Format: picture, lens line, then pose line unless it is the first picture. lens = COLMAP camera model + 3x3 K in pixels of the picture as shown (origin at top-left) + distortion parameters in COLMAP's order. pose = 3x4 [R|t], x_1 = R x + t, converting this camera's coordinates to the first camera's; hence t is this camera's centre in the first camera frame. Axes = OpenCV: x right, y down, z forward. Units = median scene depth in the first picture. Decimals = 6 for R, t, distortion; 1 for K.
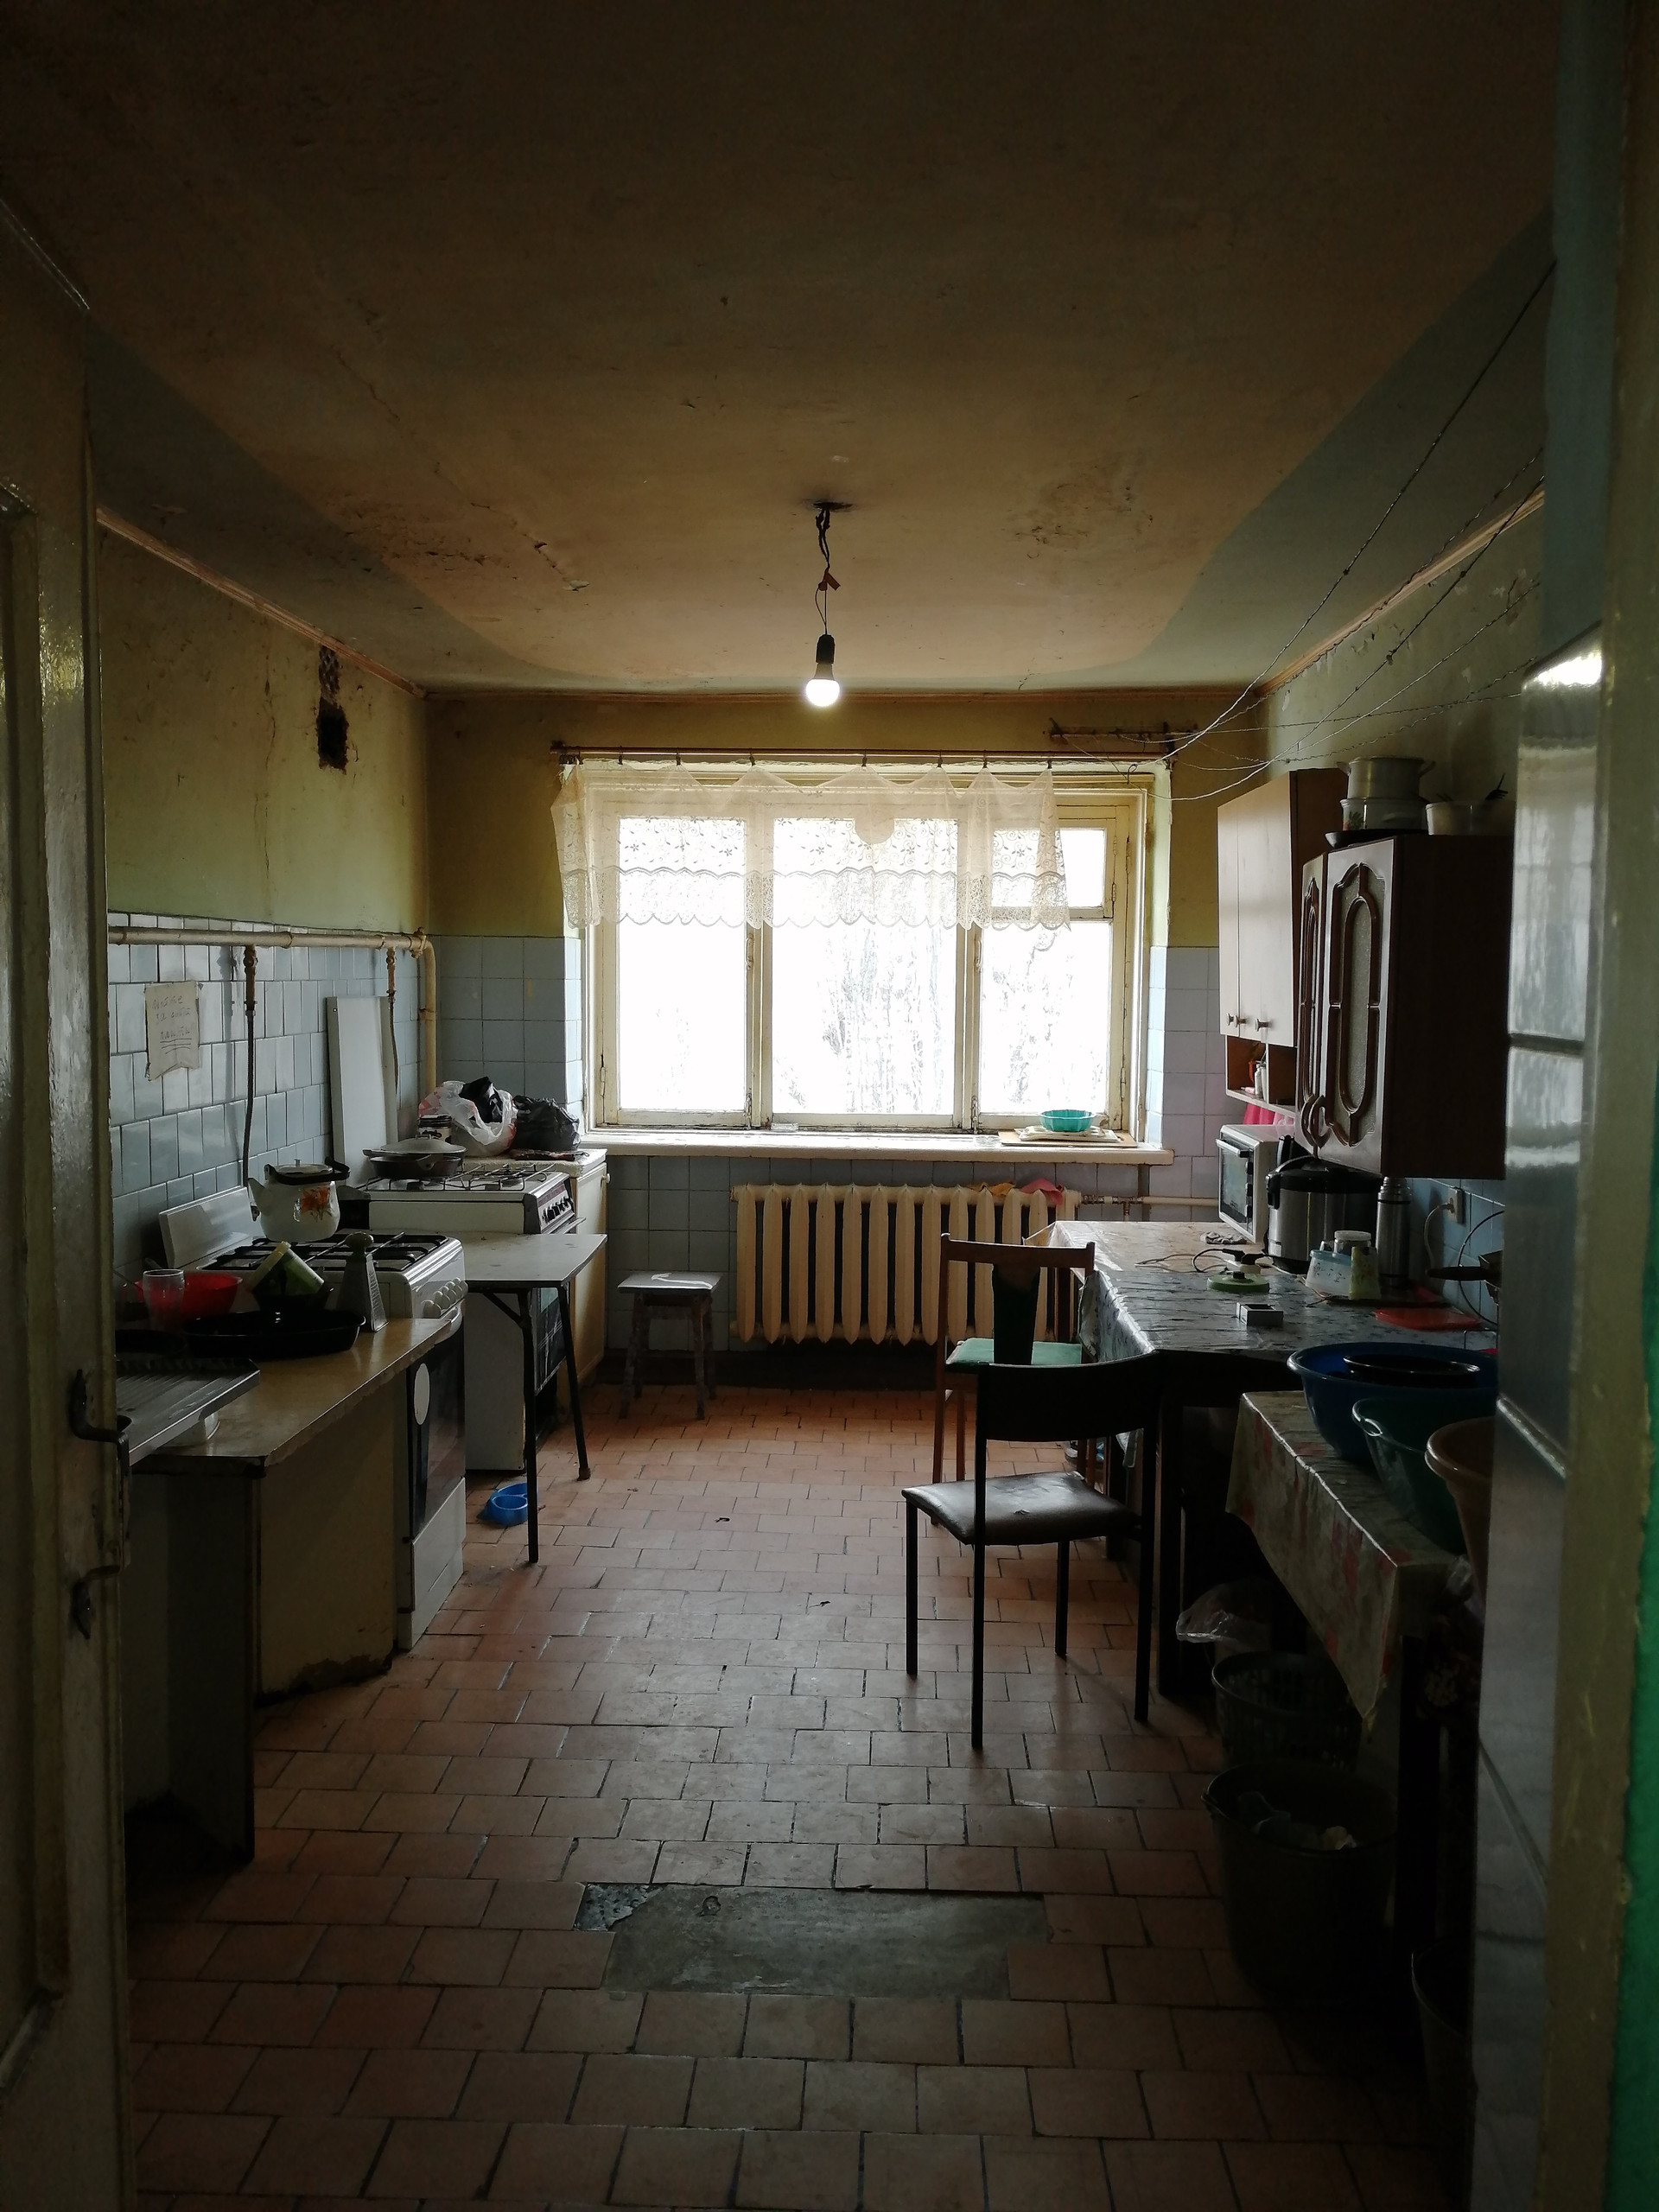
lens RADIAL K [[1754.8, 0, 829.5], [0, 1754.8, 1106.0], [0, 0, 1]] dist [0.033721, -0.055936]
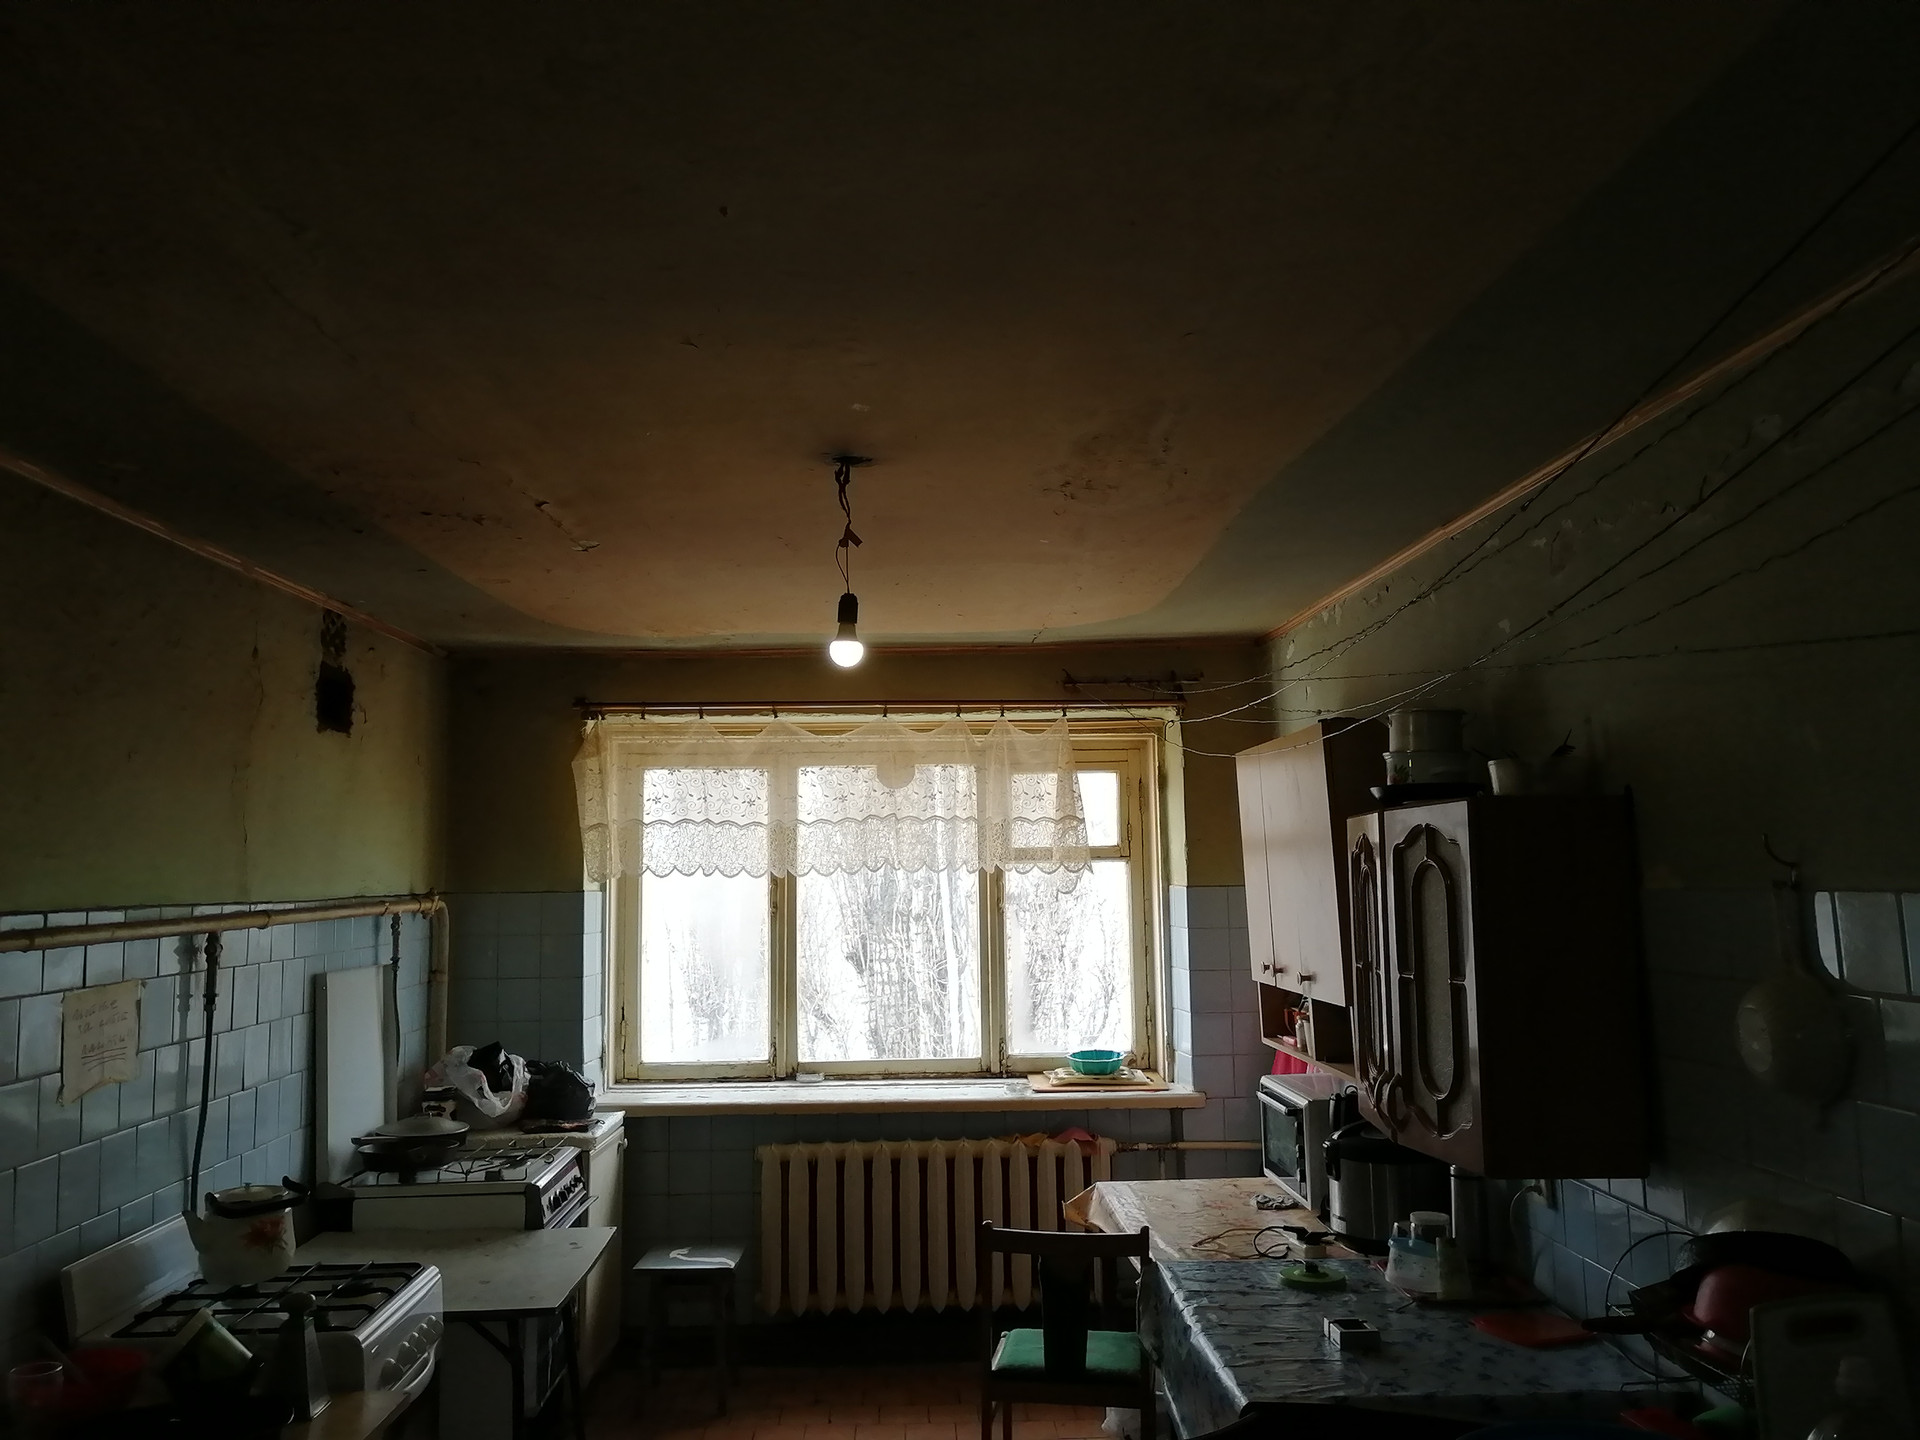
lens RADIAL K [[1523.1, 0, 960.0], [0, 1523.1, 720.0], [0, 0, 1]] dist [0.033721, -0.055936]
pose [[0.997172, -0.016406, 0.073341, -0.002075], [0.029140, 0.983942, -0.176096, -0.040080], [-0.069274, 0.177735, 0.981637, 0.149784]]
